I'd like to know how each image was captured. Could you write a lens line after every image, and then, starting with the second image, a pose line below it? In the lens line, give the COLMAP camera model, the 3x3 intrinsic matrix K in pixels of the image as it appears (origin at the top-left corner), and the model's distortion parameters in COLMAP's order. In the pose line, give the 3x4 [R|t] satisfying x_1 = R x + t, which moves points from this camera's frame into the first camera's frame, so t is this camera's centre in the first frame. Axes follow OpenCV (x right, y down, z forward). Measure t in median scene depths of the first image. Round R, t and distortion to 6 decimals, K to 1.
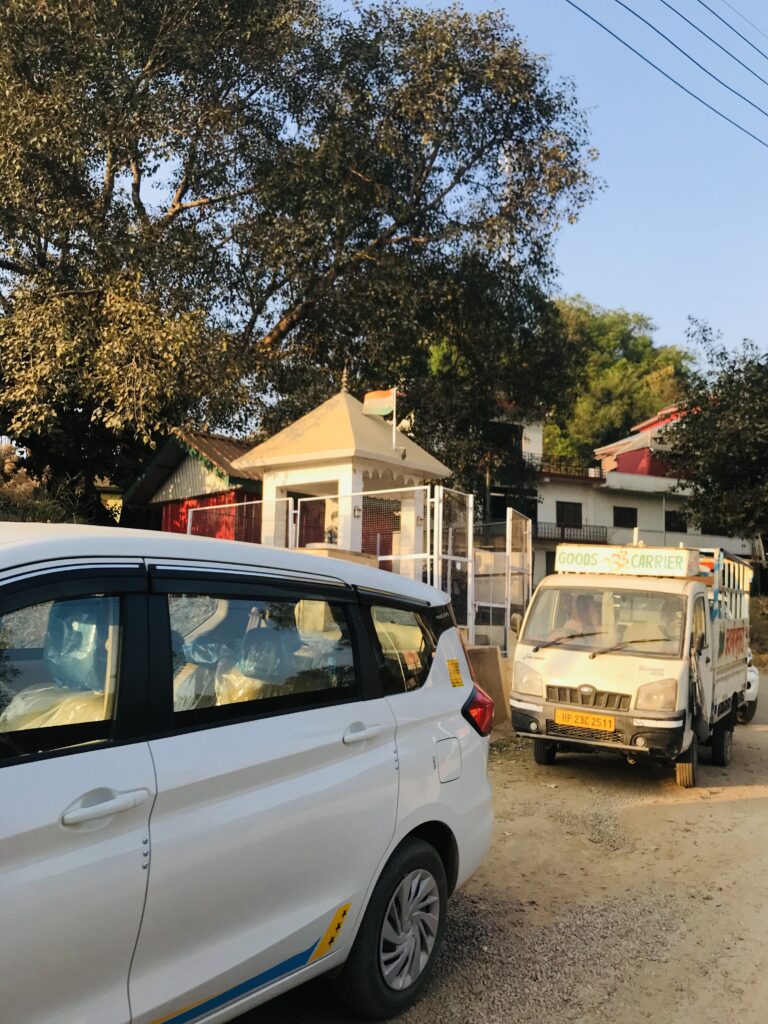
lens RADIAL K [[835.9, 0, 384.0], [0, 835.9, 512.0], [0, 0, 1]] dist [-0.005895, -0.012214]
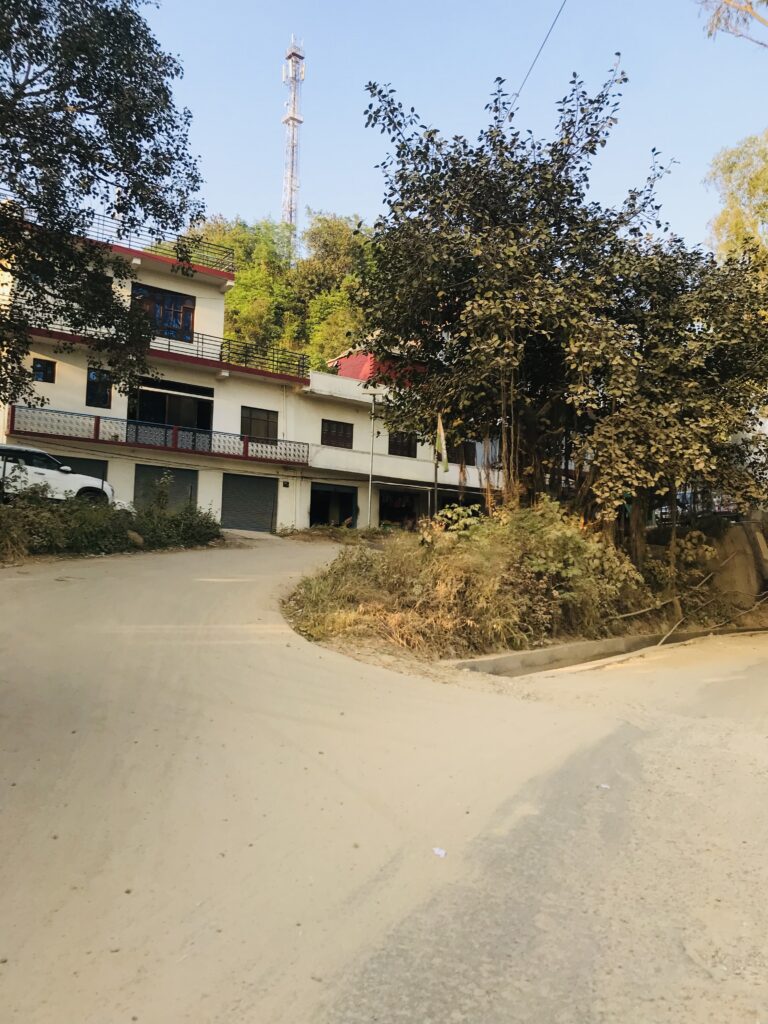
lens RADIAL K [[835.9, 0, 384.0], [0, 835.9, 512.0], [0, 0, 1]] dist [-0.005895, -0.012214]
pose [[0.971510, 0.025831, 0.235587, 0.155557], [-0.038856, 0.997952, 0.050815, 0.038907], [-0.233792, -0.058522, 0.970524, 0.239865]]
